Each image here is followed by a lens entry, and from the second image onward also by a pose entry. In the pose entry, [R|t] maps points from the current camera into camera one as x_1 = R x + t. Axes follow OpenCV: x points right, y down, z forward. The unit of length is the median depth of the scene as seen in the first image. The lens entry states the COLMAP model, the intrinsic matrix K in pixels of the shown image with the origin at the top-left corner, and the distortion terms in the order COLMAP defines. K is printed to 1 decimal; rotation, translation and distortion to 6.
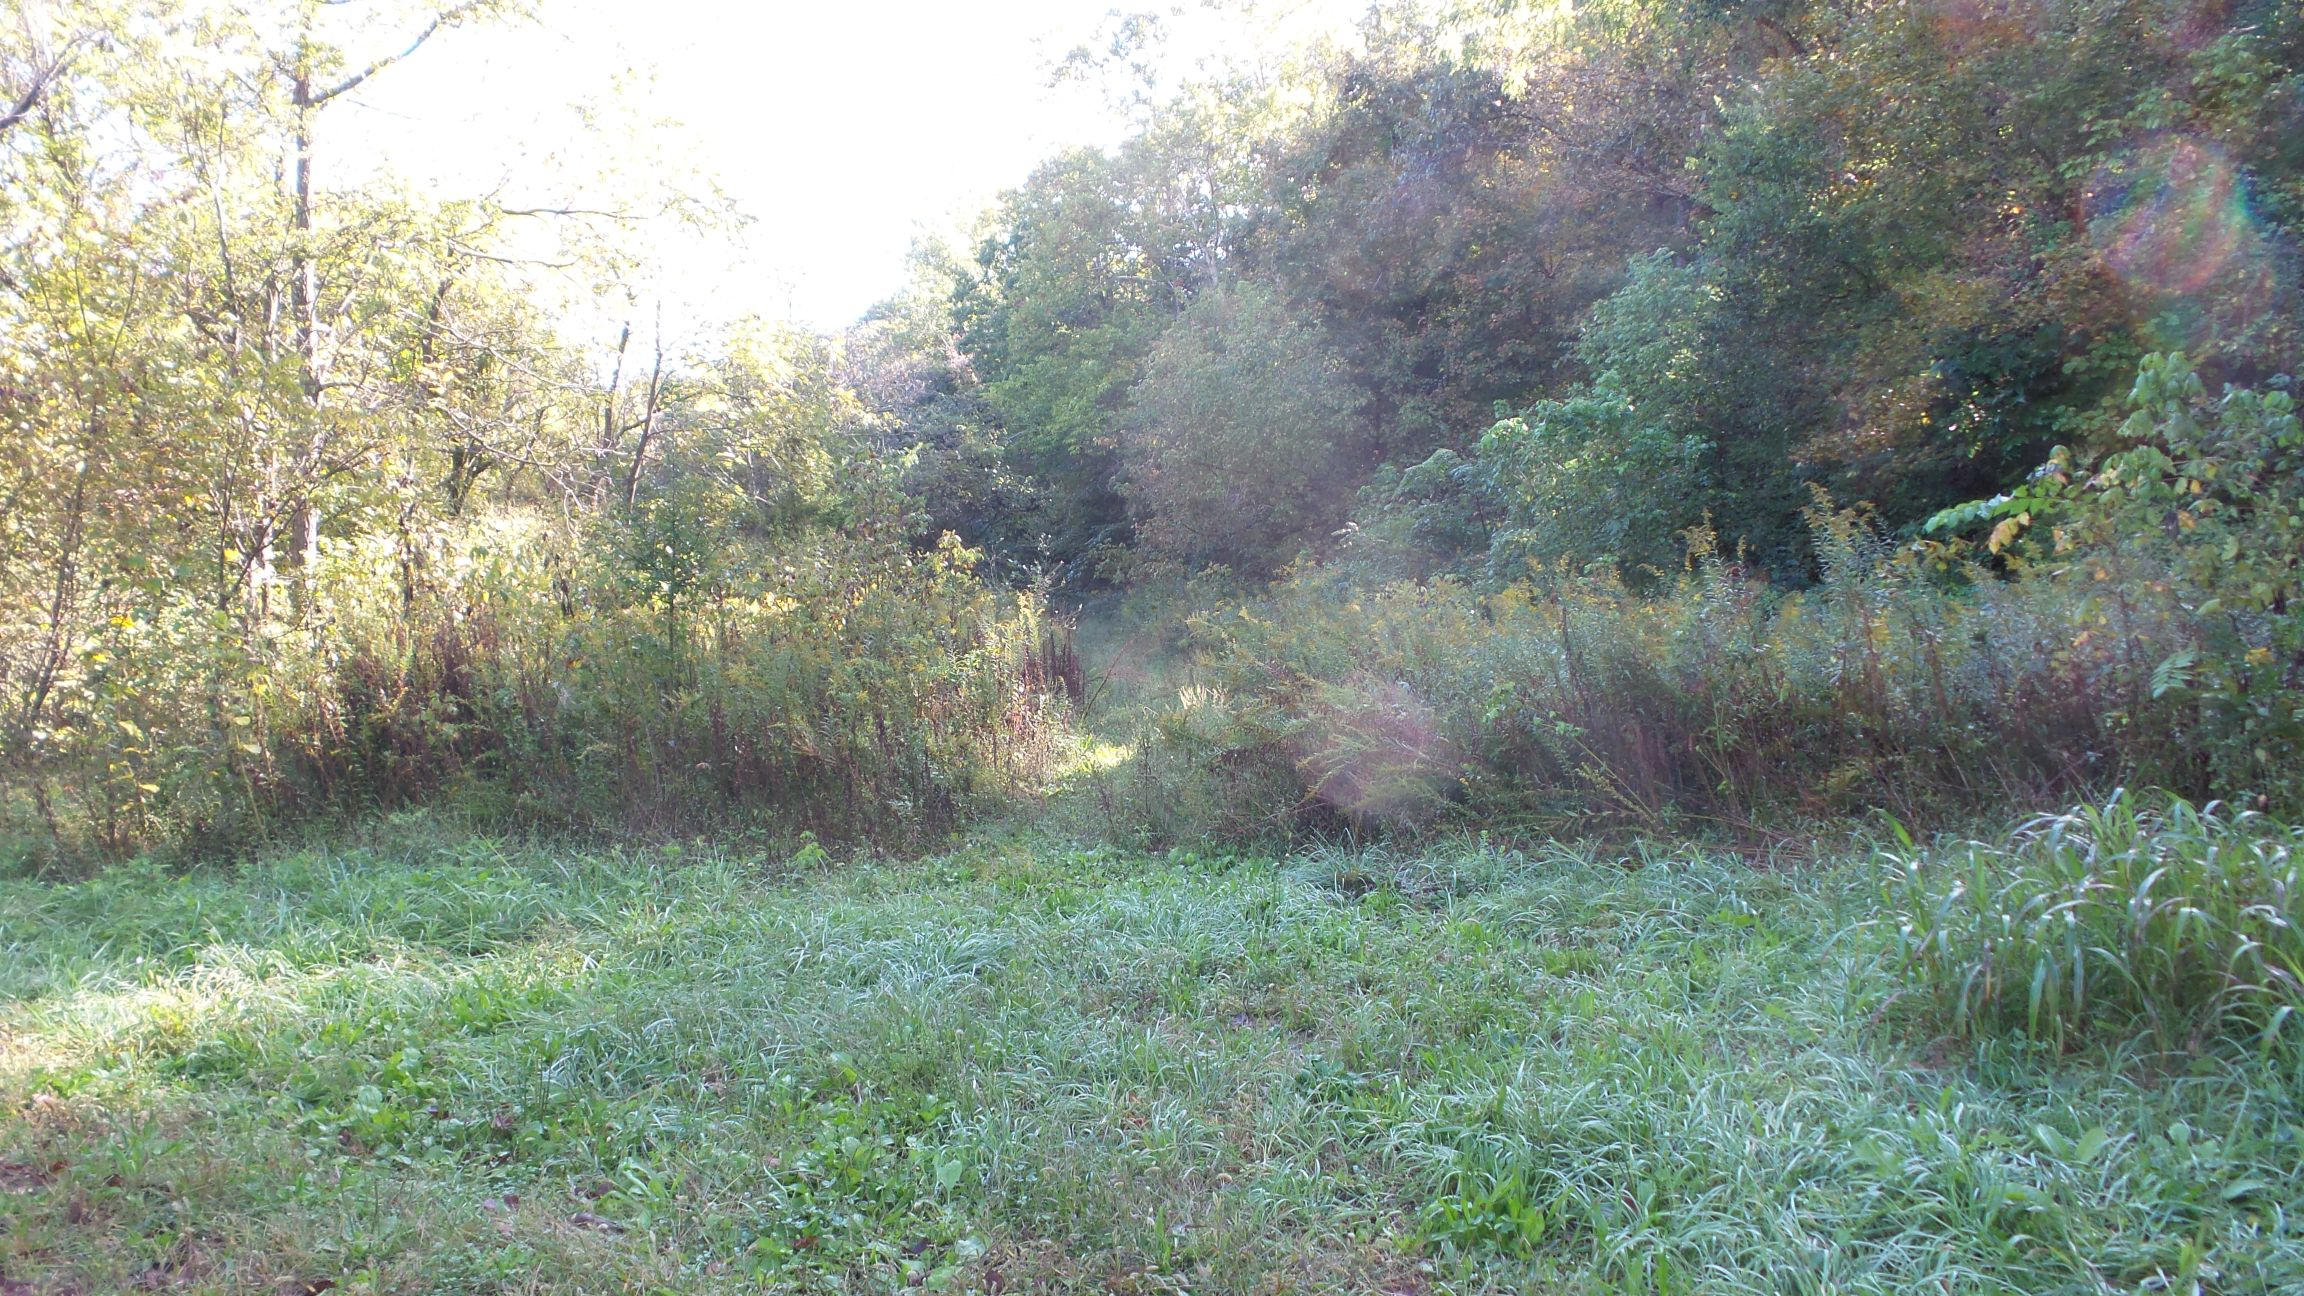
lens RADIAL K [[1609.3, 0, 1160.8], [0, 1609.3, 644.2], [0, 0, 1]] dist [0.003868, 0.004067]
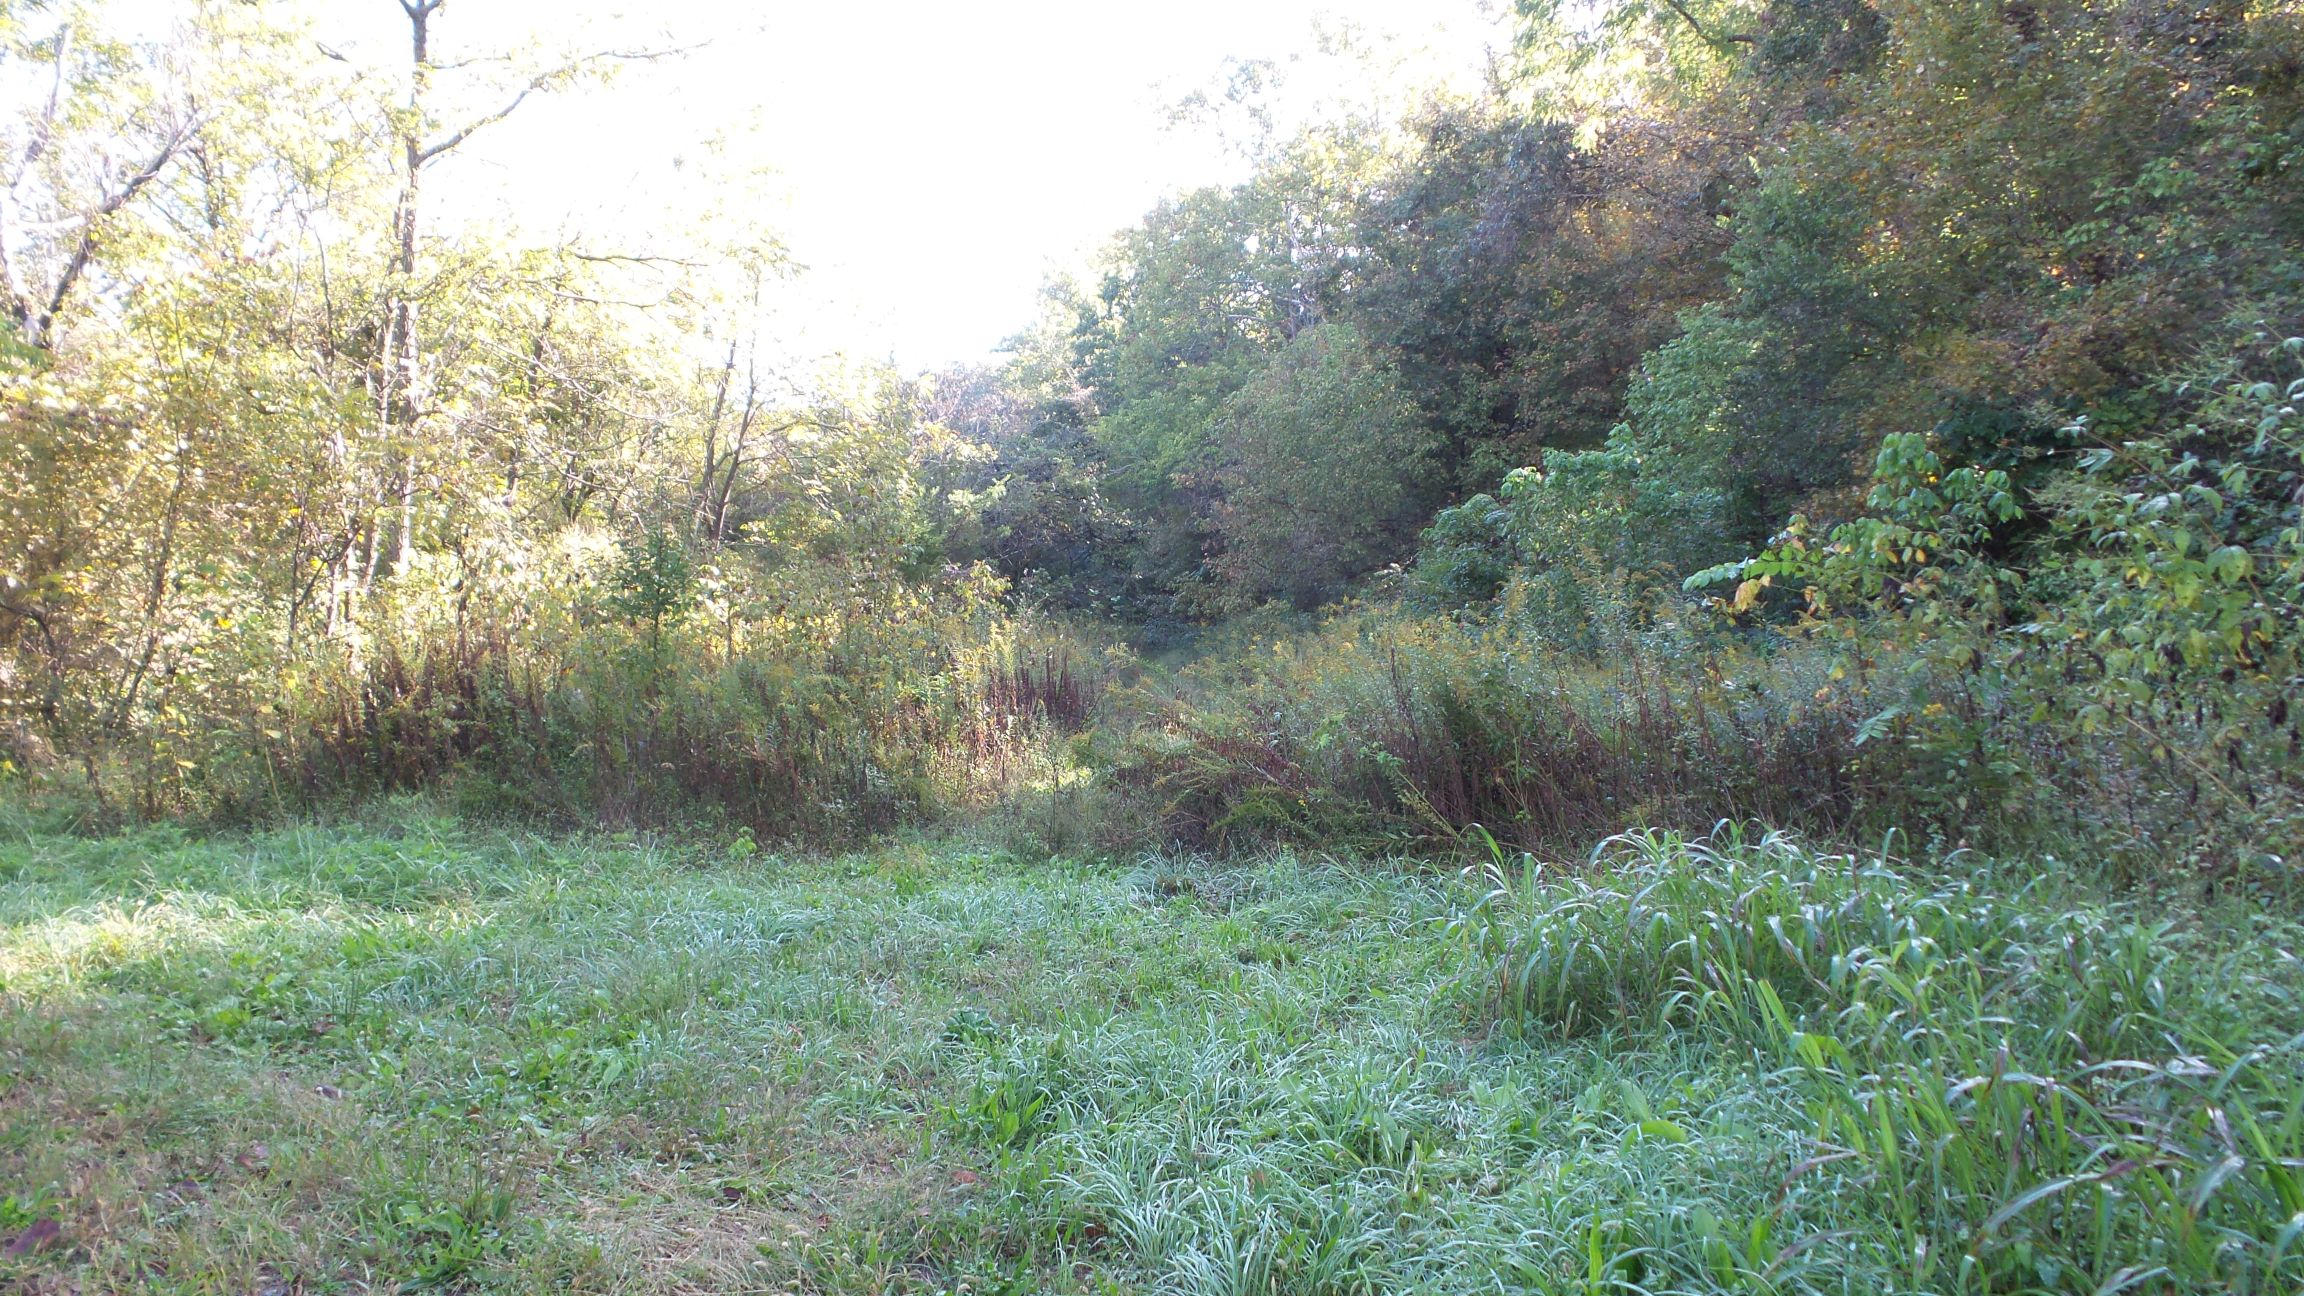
lens RADIAL K [[1609.3, 0, 1160.8], [0, 1609.3, 644.2], [0, 0, 1]] dist [0.003868, 0.004067]
pose [[0.995853, 0.032563, -0.084949, 0.049305], [-0.034260, 0.999240, -0.018596, 0.000067], [0.084279, 0.021429, 0.996212, -0.029080]]
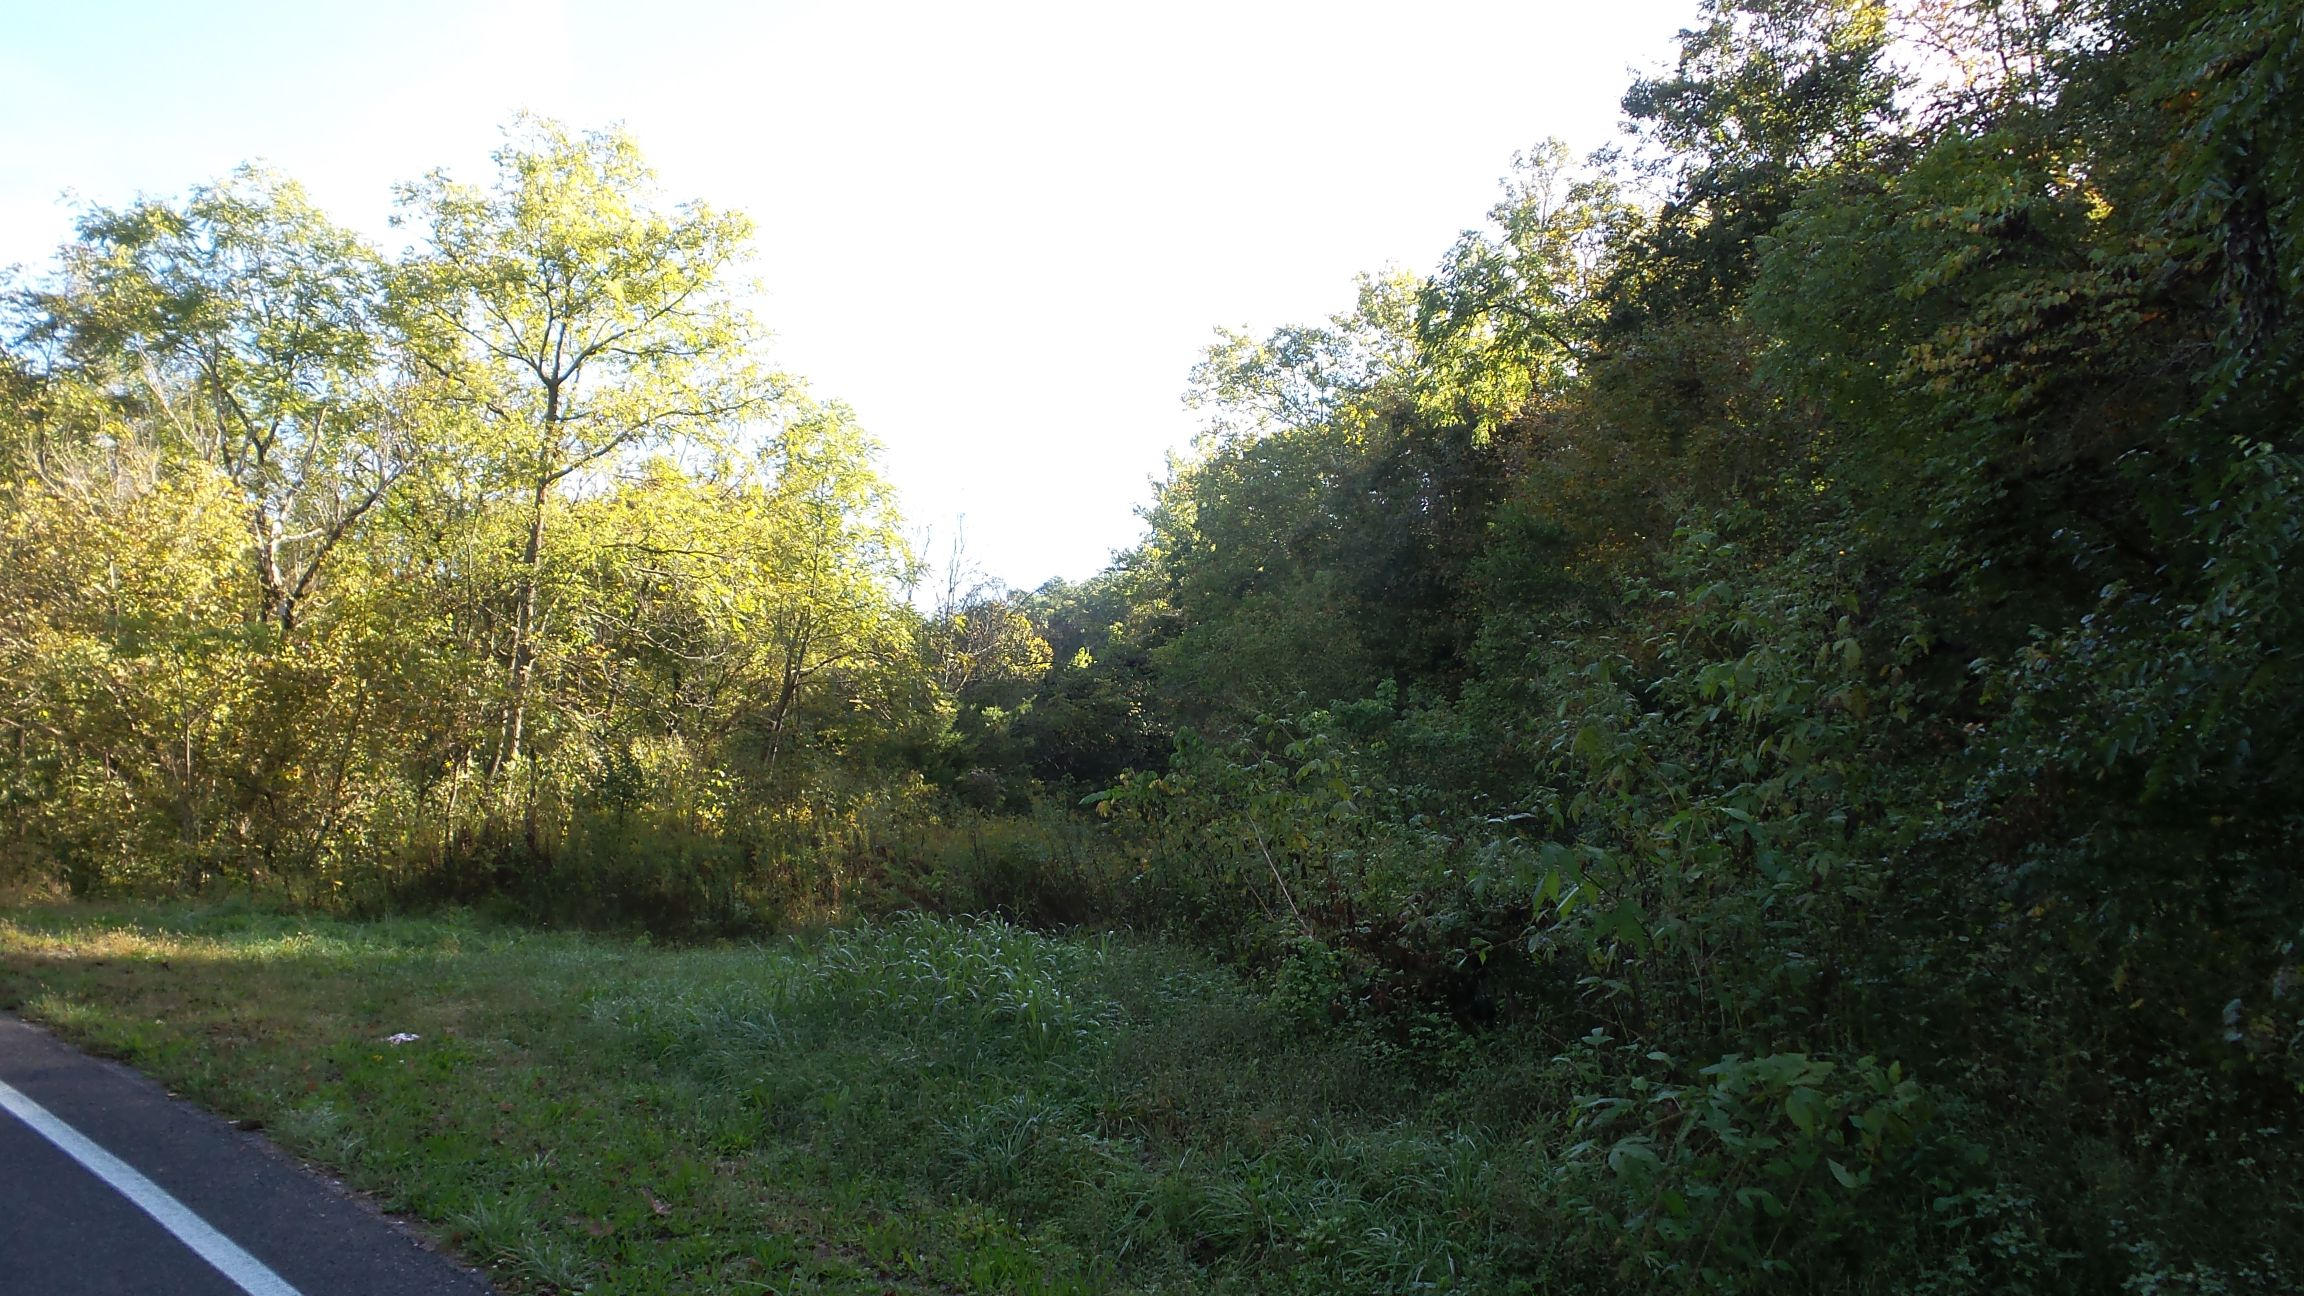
lens RADIAL K [[1607.4, 0, 1152.0], [0, 1607.4, 648.0], [0, 0, 1]] dist [0.001290, -0.000115]
pose [[0.979615, 0.038859, -0.197091, 0.223307], [-0.066384, 0.988615, -0.135034, 0.001152], [0.189600, 0.145365, 0.971041, -0.237015]]
